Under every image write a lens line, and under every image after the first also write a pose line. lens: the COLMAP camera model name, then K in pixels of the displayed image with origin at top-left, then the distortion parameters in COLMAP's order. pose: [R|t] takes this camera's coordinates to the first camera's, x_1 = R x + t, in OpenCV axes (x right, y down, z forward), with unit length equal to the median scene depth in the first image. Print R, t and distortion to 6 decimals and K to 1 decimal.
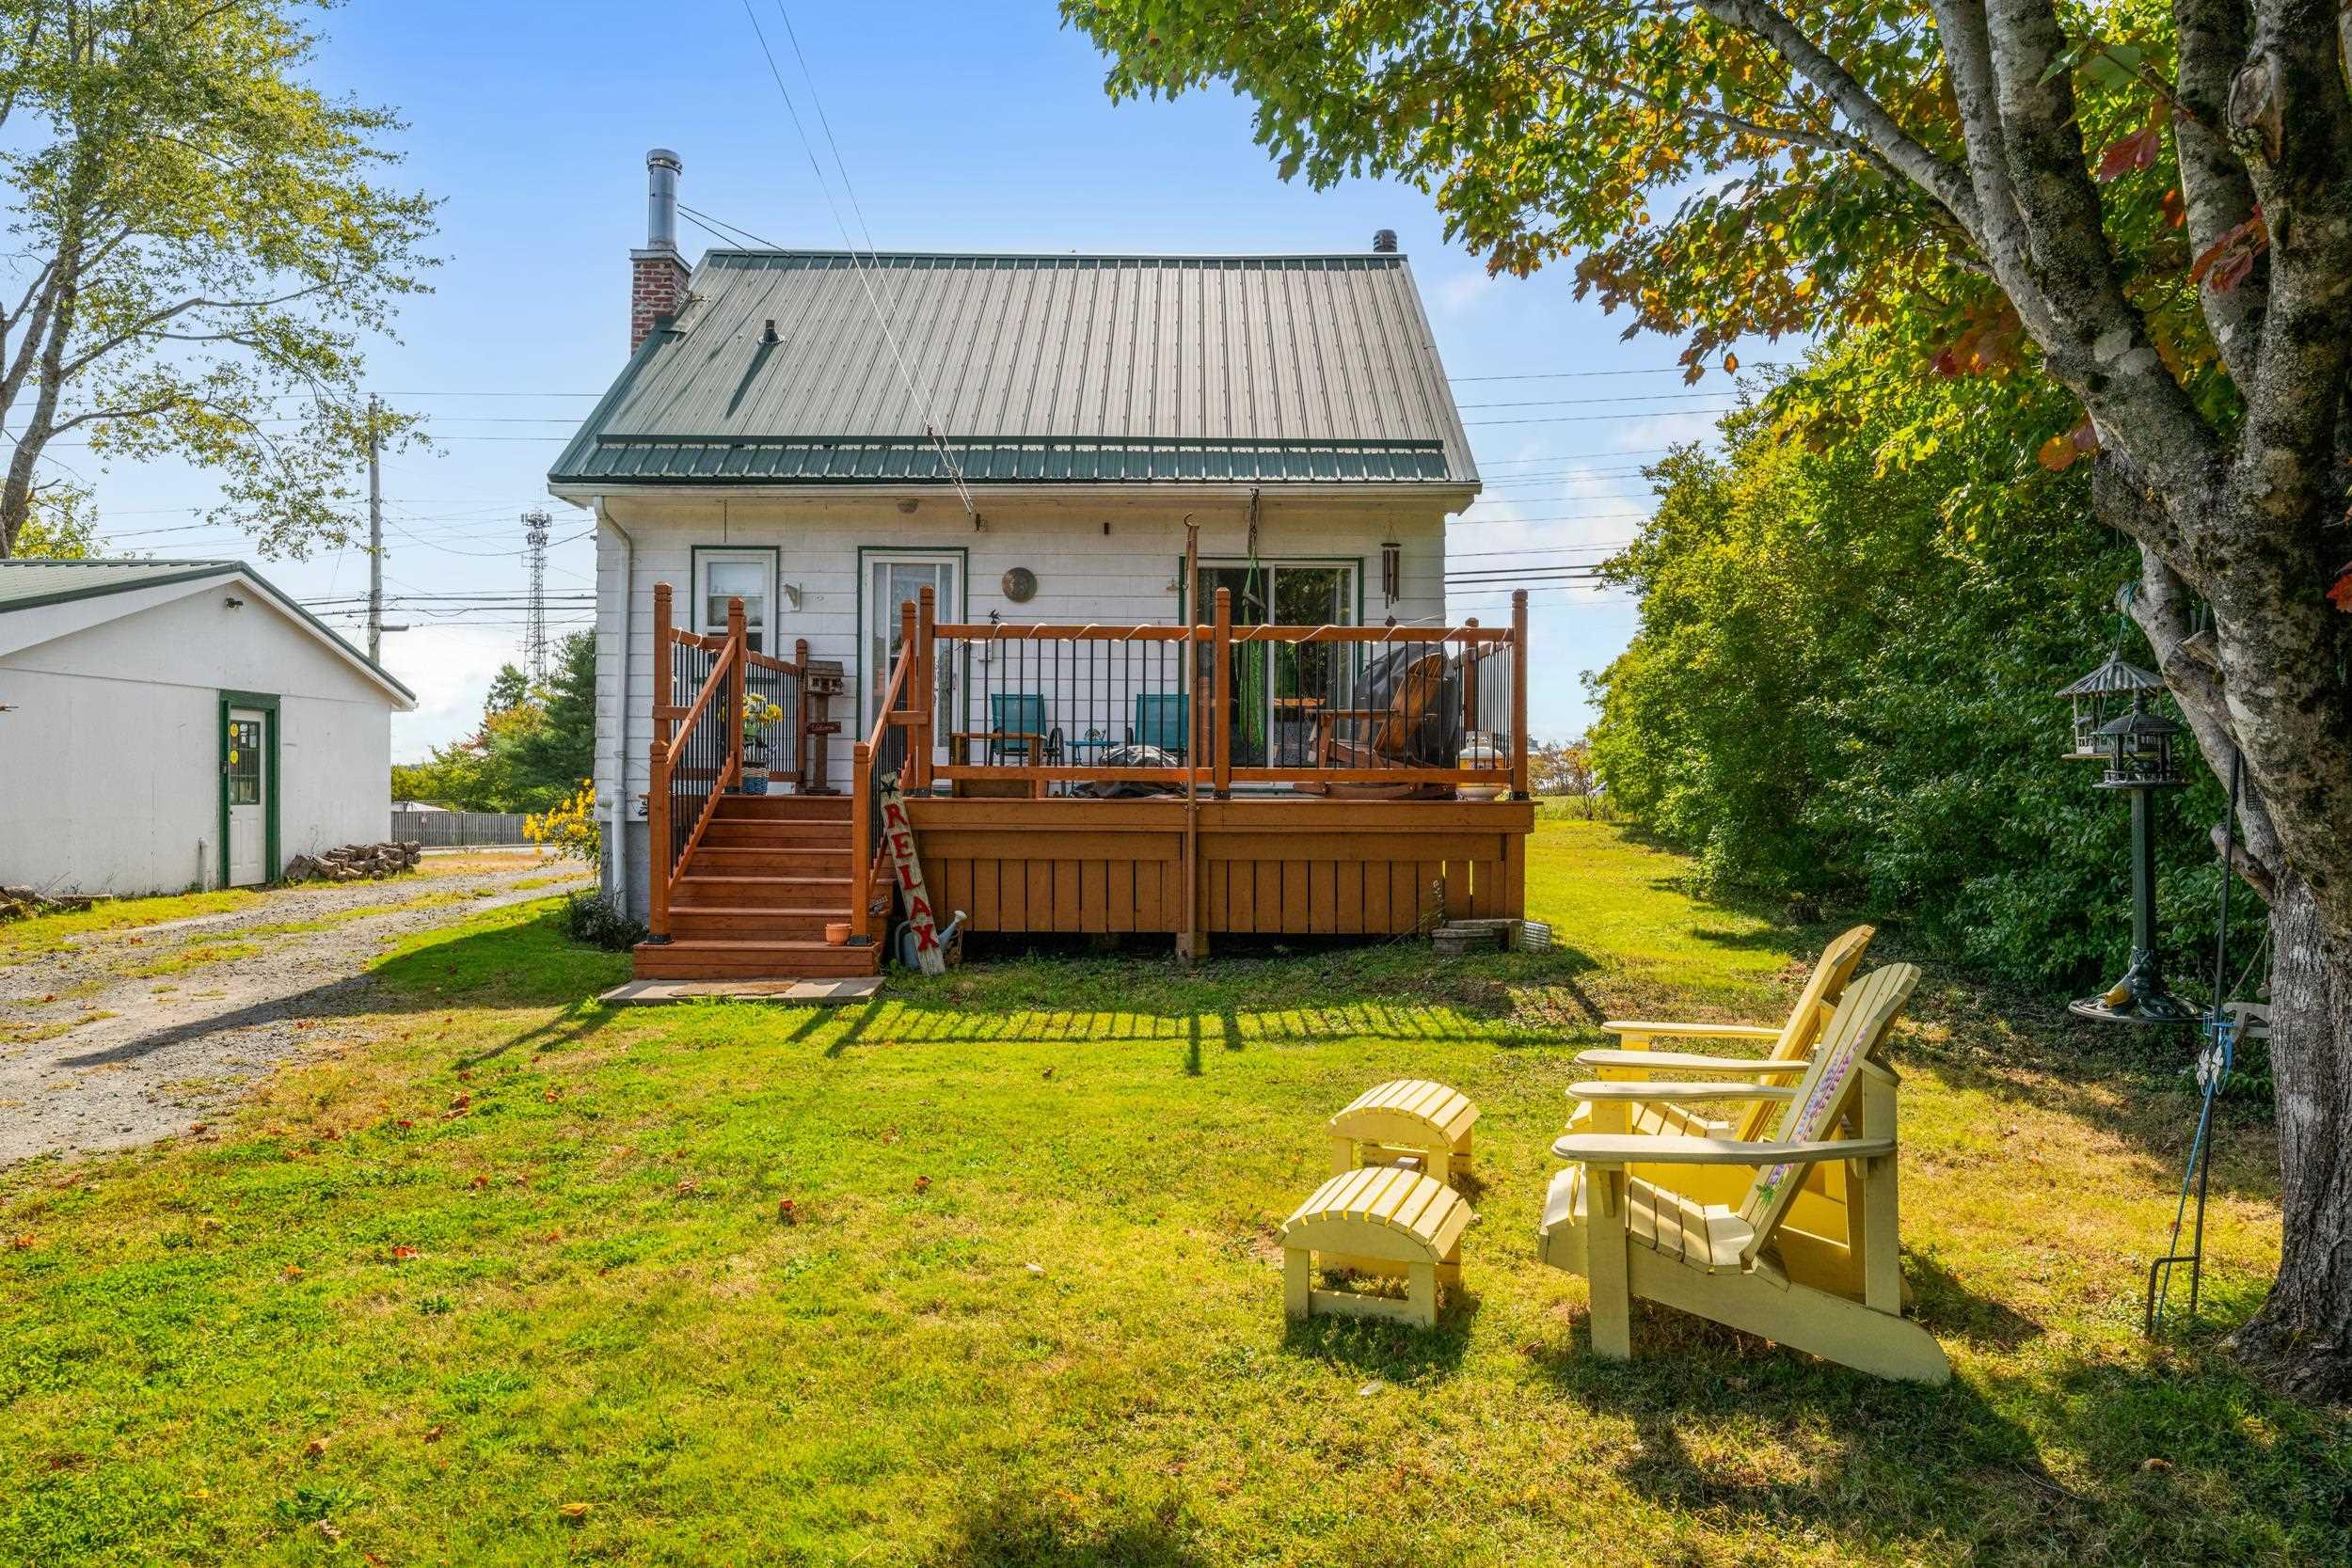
lens RADIAL K [[1599.3, 0, 1173.5], [0, 1599.3, 793.2], [0, 0, 1]] dist [0.010440, 0.001582]
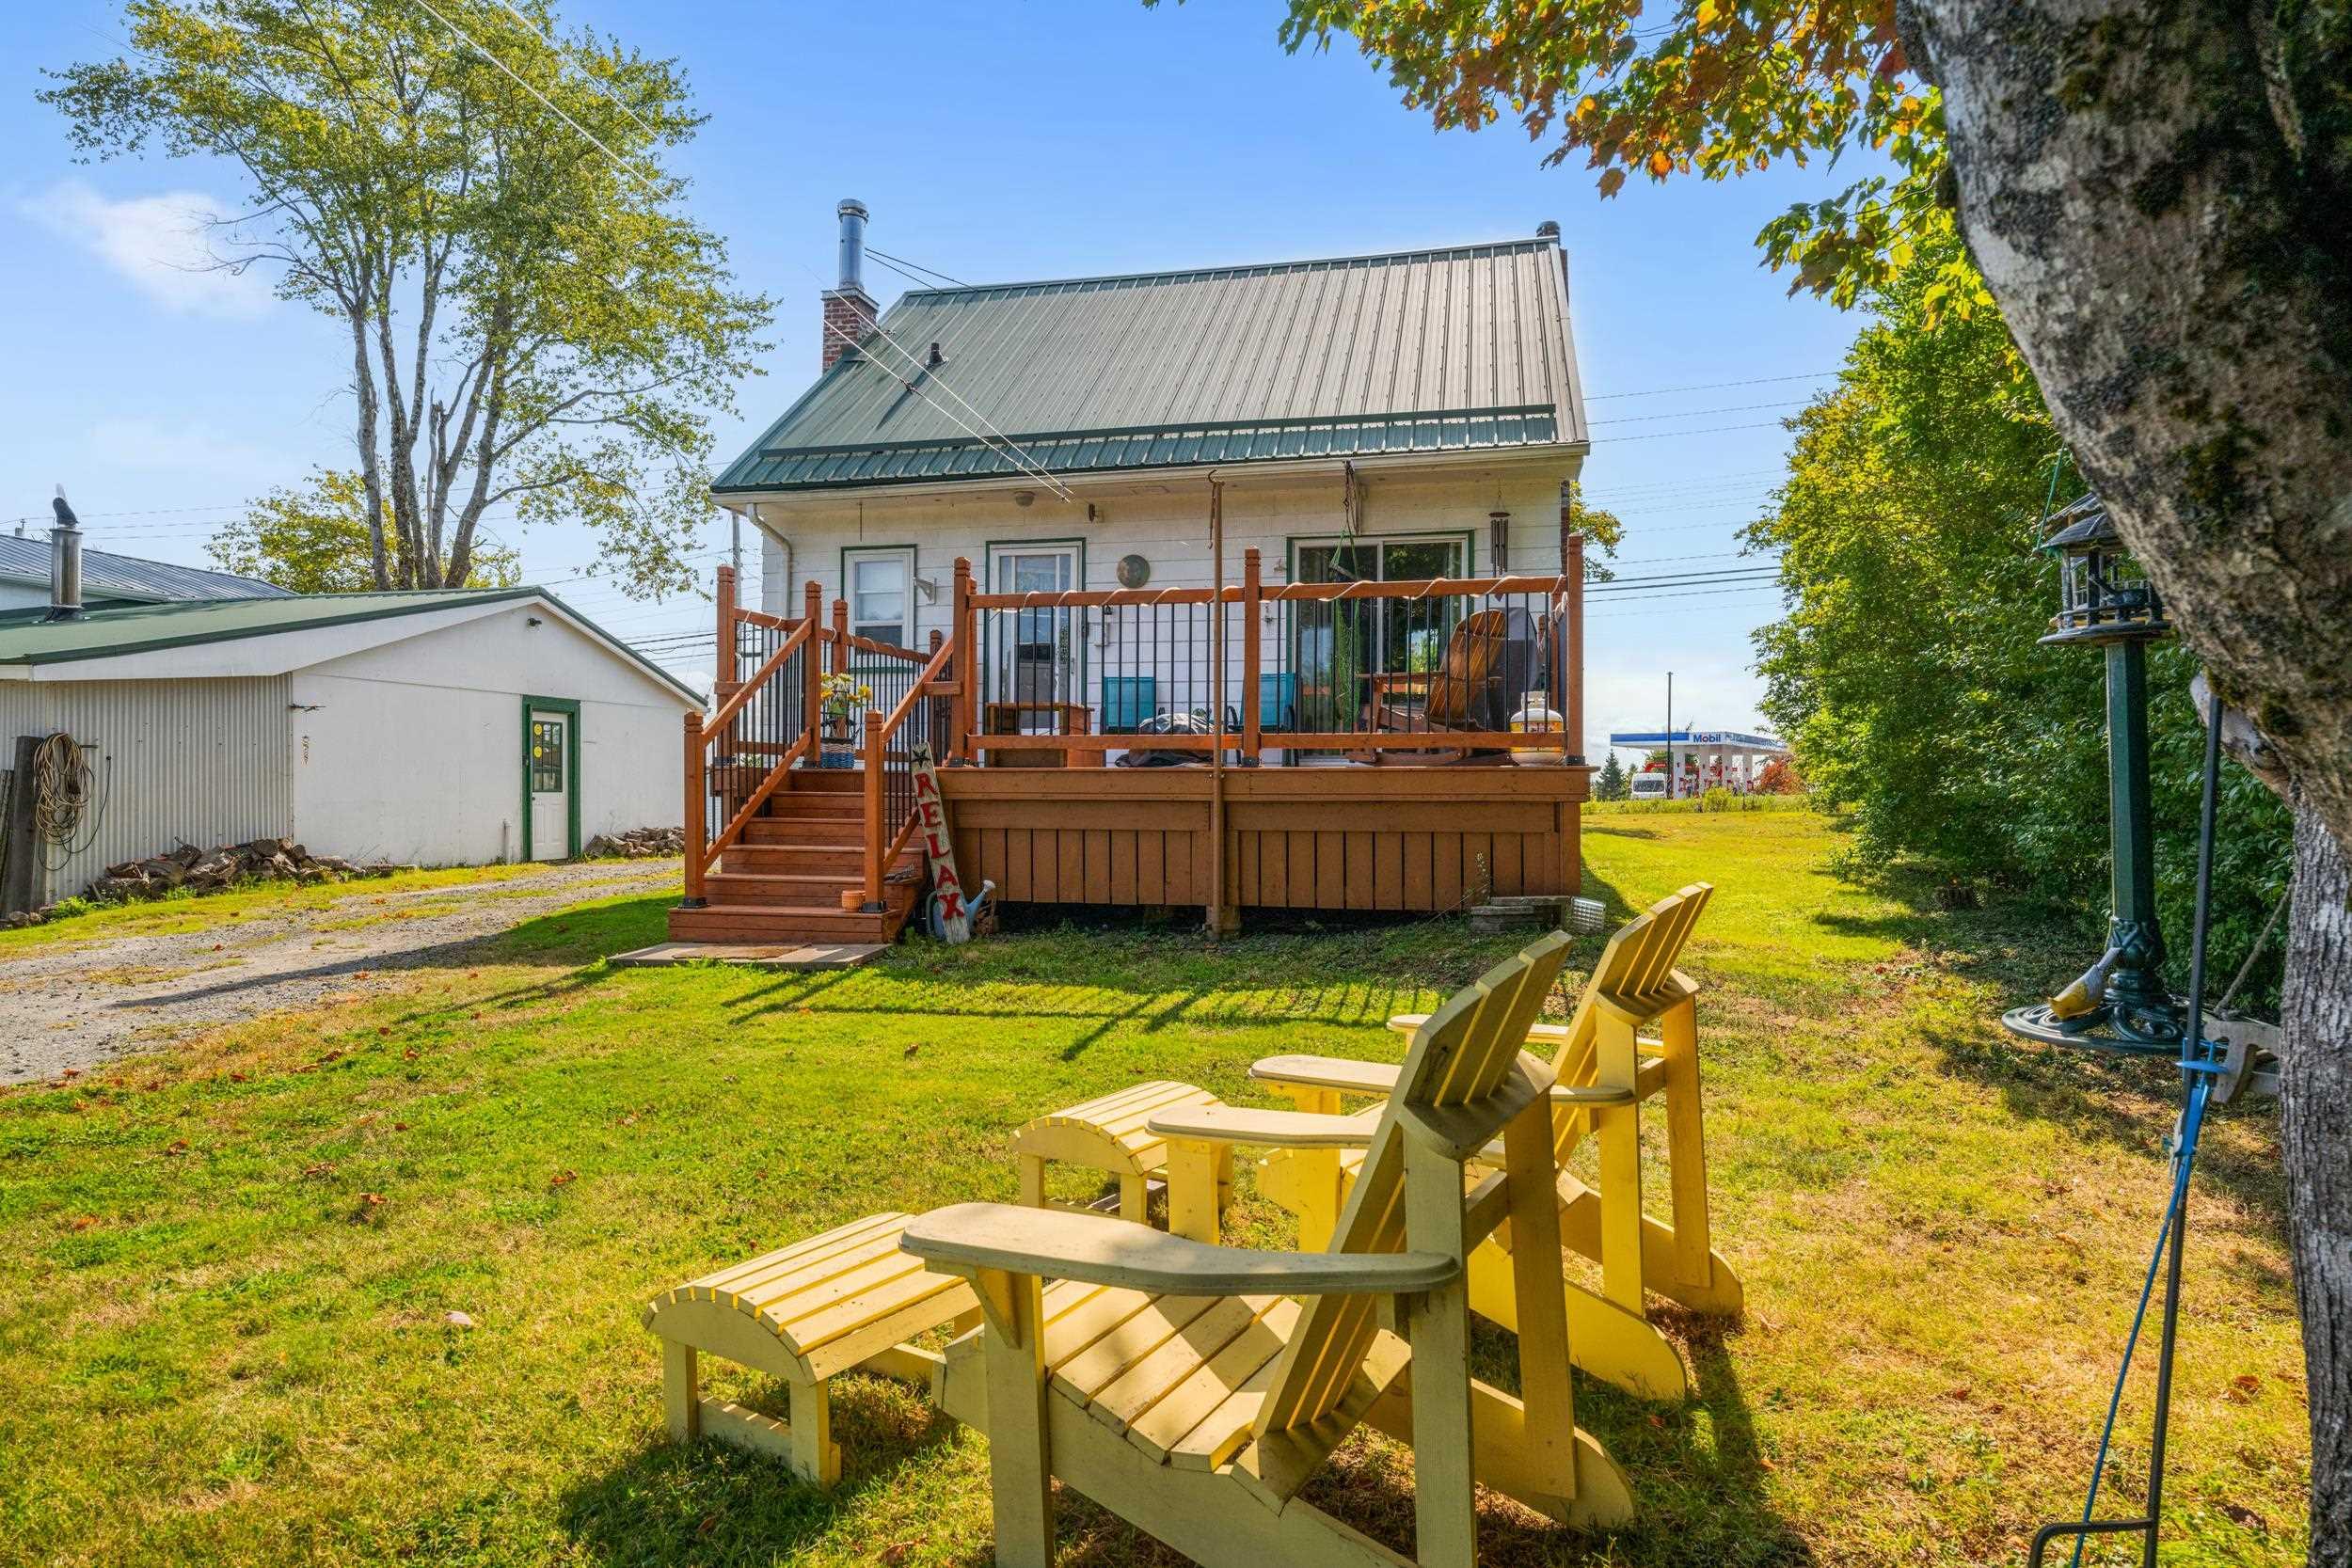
lens RADIAL K [[1360.3, 0, 1174.0], [0, 1360.3, 790.9], [0, 0, 1]] dist [0.006781, -0.002168]
pose [[0.974520, -0.004128, -0.224262, 0.128563], [0.002721, 0.999975, -0.006582, 0.017912], [0.224284, 0.005804, 0.974507, 0.151503]]
